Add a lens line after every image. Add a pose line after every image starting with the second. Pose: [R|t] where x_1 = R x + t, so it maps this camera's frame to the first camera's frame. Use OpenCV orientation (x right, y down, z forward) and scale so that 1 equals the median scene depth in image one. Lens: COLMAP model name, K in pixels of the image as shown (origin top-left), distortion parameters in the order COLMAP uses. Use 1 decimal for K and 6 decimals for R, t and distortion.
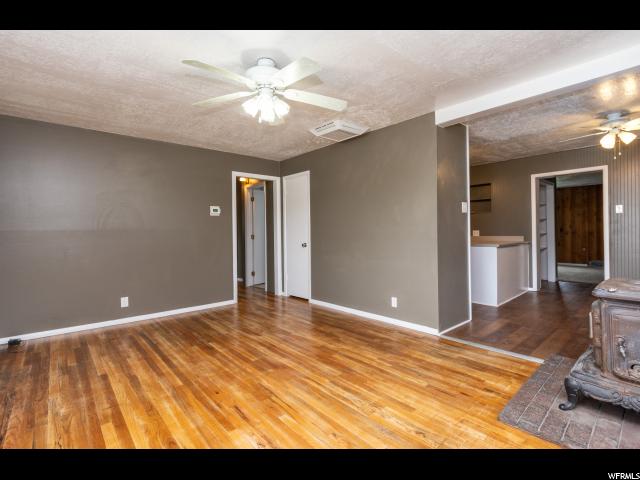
lens RADIAL K [[298.4, 0, 325.1], [0, 298.4, 236.2], [0, 0, 1]] dist [0.000915, -0.000264]
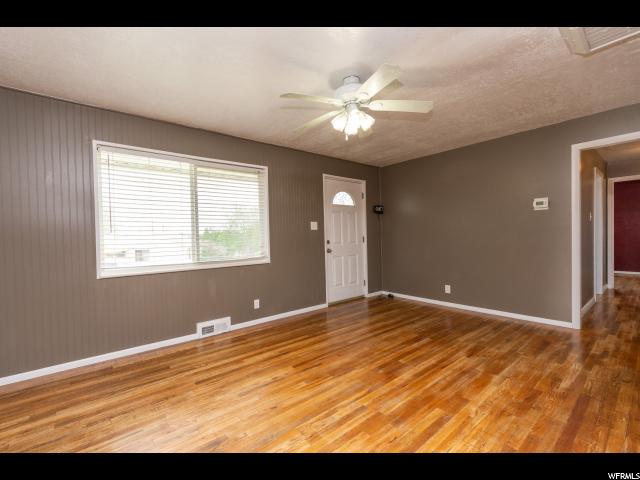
lens RADIAL K [[286.6, 0, 315.2], [0, 286.6, 239.8], [0, 0, 1]] dist [0.003069, 0.000264]
pose [[-0.044388, 0.035840, -0.998371, 0.745165], [0.012859, 0.999294, 0.035301, -0.039472], [0.998932, -0.011271, -0.044818, 0.762950]]
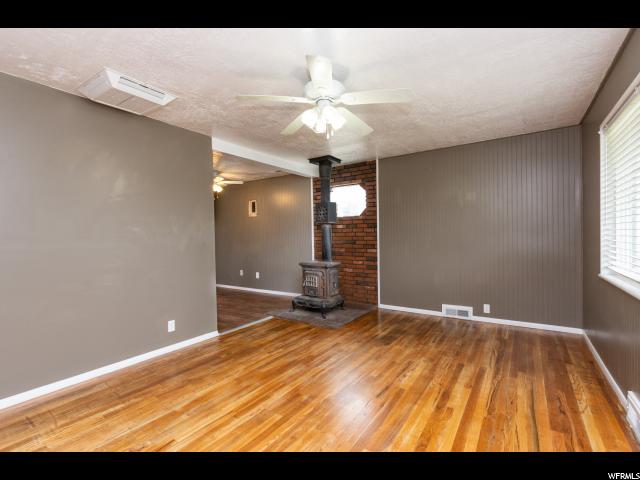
lens RADIAL K [[298.4, 0, 321.3], [0, 298.4, 237.2], [0, 0, 1]] dist [0.000915, -0.000264]
pose [[-0.242785, 0.015250, 0.969960, -1.004309], [0.030115, 0.999513, -0.008176, -0.025391], [-0.969612, 0.027225, -0.243126, 1.075416]]
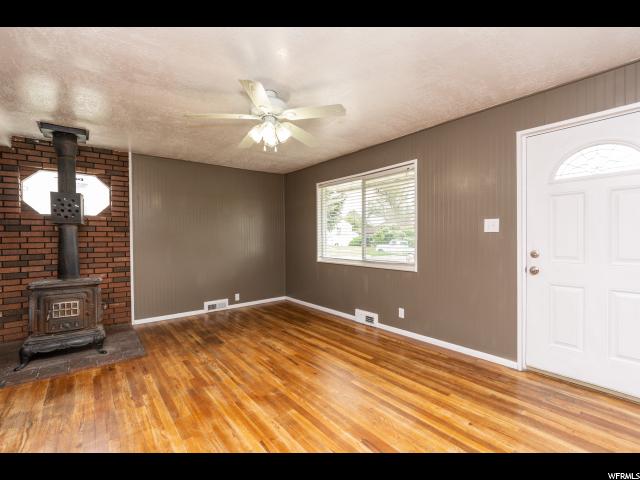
lens RADIAL K [[286.6, 0, 314.8], [0, 286.6, 240.6], [0, 0, 1]] dist [0.003069, 0.000264]
pose [[-0.997760, 0.026364, 0.061484, -0.357777], [0.027663, 0.999409, 0.020385, -0.047151], [-0.060910, 0.022040, -0.997900, 1.753022]]
